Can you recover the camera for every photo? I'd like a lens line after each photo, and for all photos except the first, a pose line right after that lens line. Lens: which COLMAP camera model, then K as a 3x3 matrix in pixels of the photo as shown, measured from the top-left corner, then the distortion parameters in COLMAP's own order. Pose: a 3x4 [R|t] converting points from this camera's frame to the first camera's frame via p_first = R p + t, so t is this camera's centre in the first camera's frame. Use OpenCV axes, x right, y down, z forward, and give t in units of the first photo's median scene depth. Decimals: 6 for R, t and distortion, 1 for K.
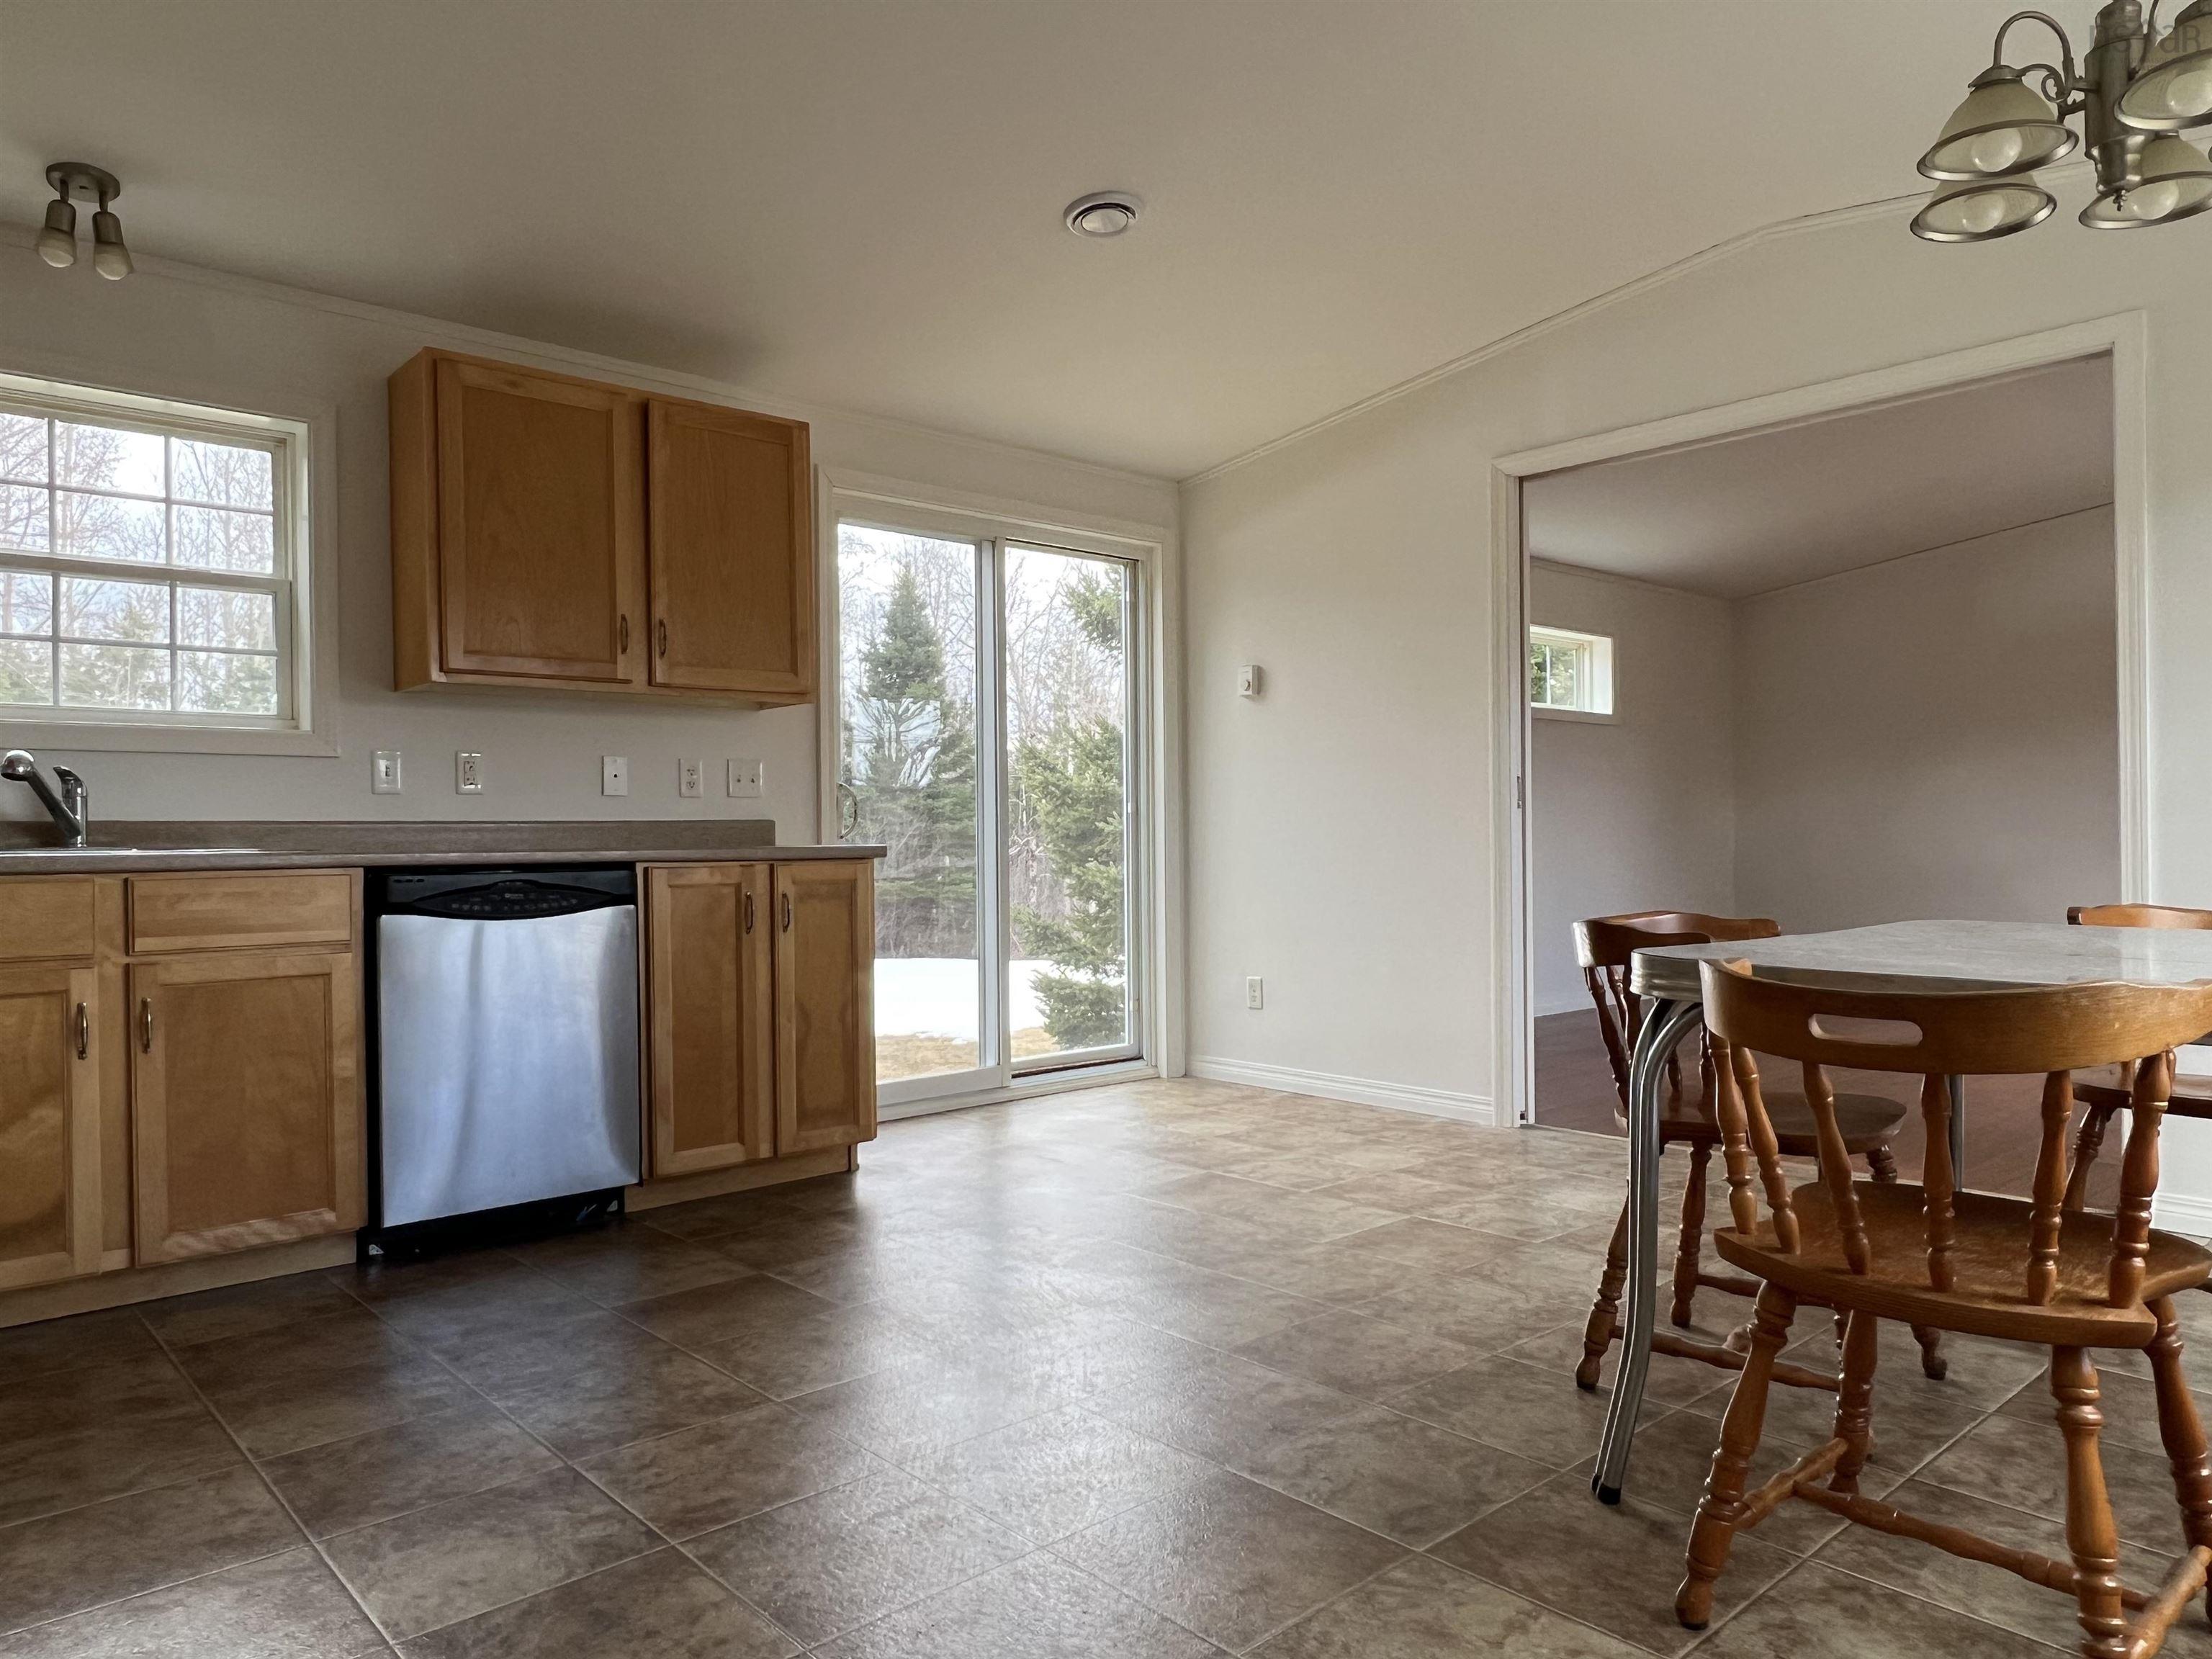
lens RADIAL K [[1417.8, 0, 1105.1], [0, 1417.8, 834.7], [0, 0, 1]] dist [-0.002341, -0.000606]
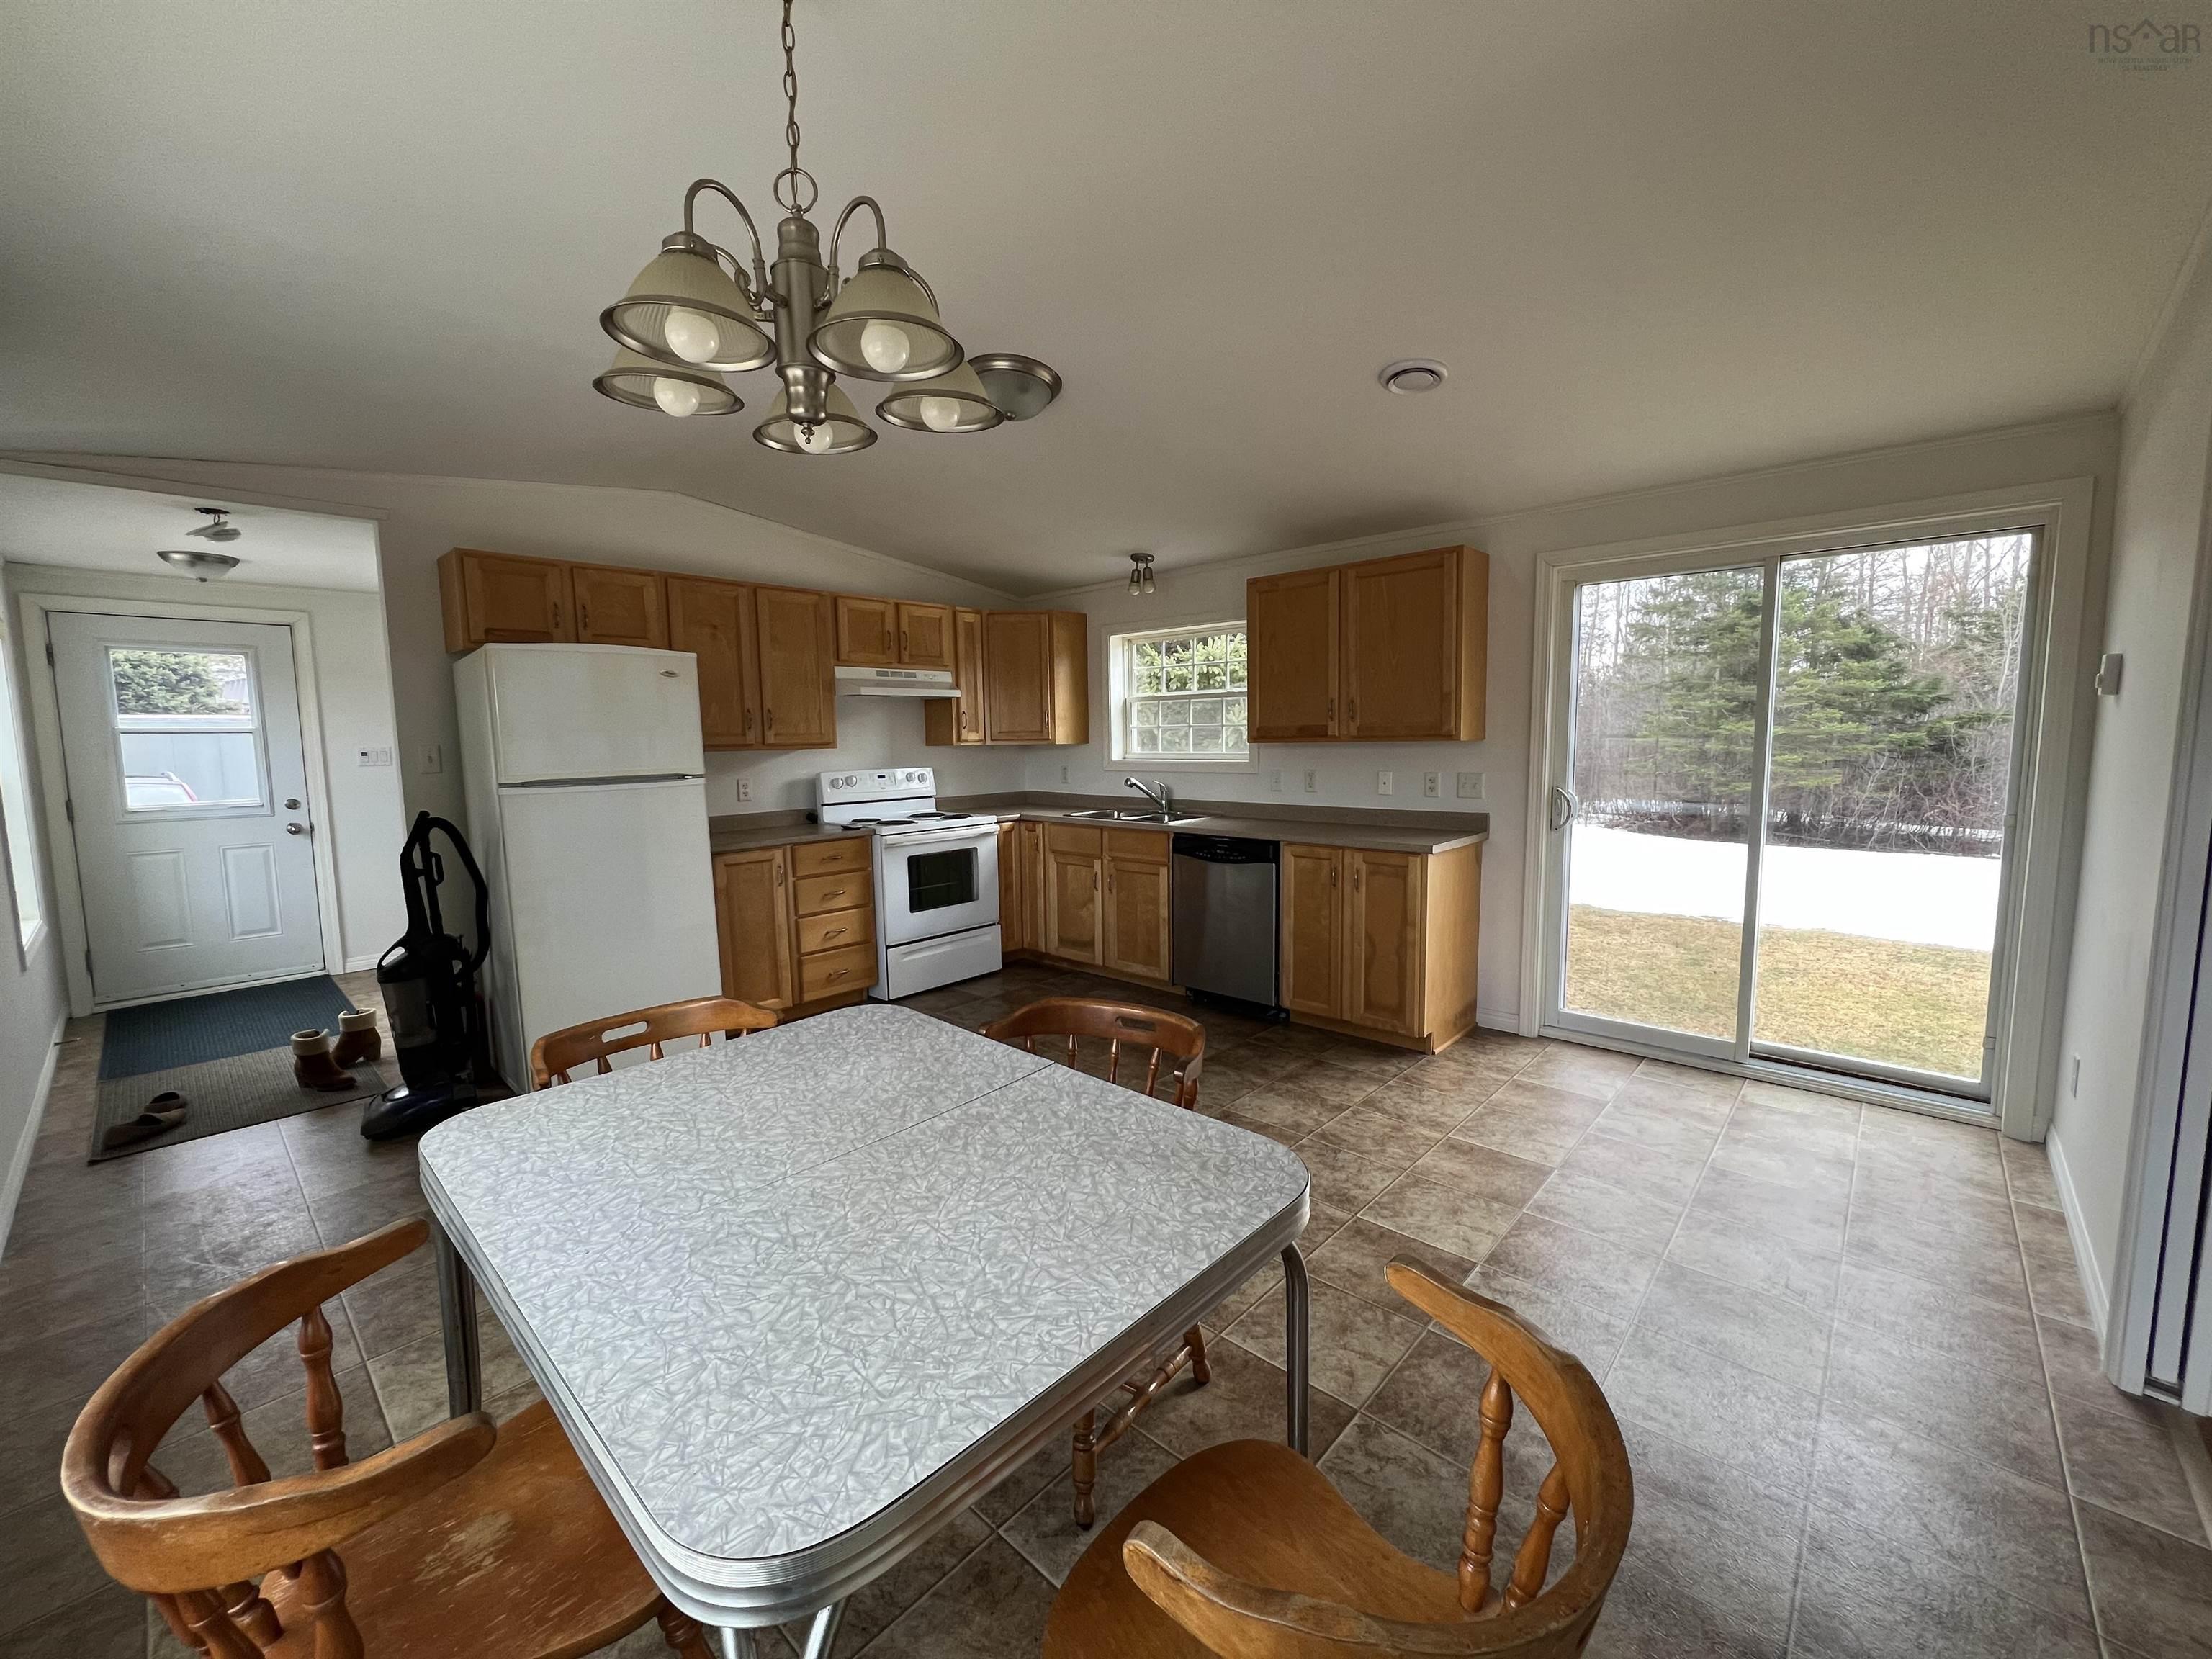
lens RADIAL K [[883.9, 0, 1112.0], [0, 883.9, 820.0], [0, 0, 1]] dist [0.001280, 0.000087]
pose [[0.120891, 0.111938, -0.986334, 0.795936], [0.011686, 0.993392, 0.114172, -0.145111], [0.992597, -0.025329, 0.118784, 0.637440]]
